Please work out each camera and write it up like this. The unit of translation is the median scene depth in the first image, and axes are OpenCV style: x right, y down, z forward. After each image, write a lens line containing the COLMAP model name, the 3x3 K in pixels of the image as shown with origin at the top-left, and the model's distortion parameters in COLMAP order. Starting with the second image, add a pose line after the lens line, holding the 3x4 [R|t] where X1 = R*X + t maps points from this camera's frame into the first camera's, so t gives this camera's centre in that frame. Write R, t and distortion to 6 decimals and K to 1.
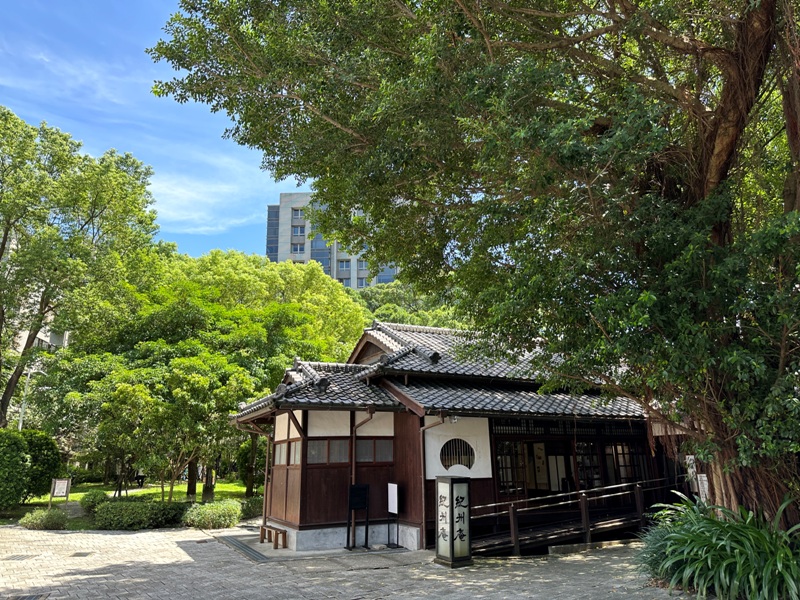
lens RADIAL K [[572.7, 0, 400.0], [0, 572.7, 300.0], [0, 0, 1]] dist [-0.012117, -0.003916]
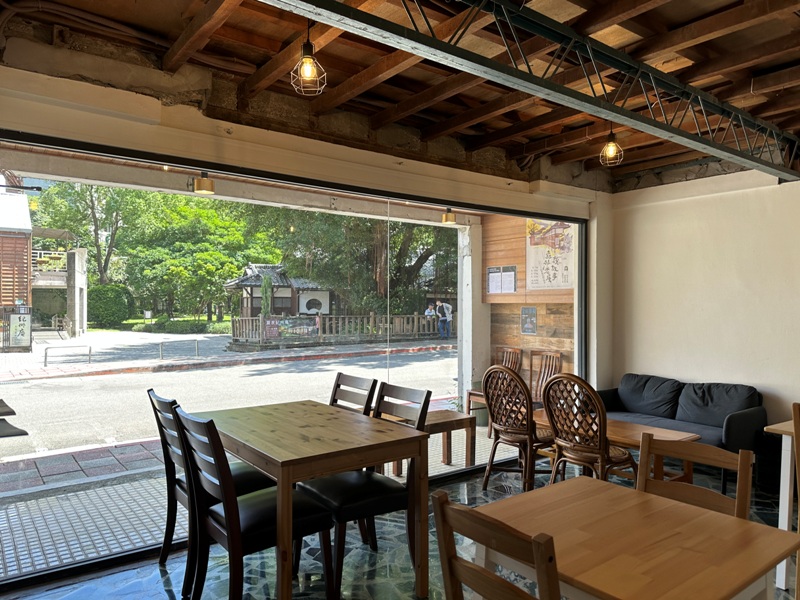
lens RADIAL K [[572.7, 0, 400.0], [0, 572.7, 300.0], [0, 0, 1]] dist [-0.012117, -0.003916]
pose [[0.999332, 0.034932, 0.010712, 0.320534], [-0.036494, 0.968569, 0.246053, -0.280728], [-0.001781, -0.246280, 0.969197, -1.049573]]
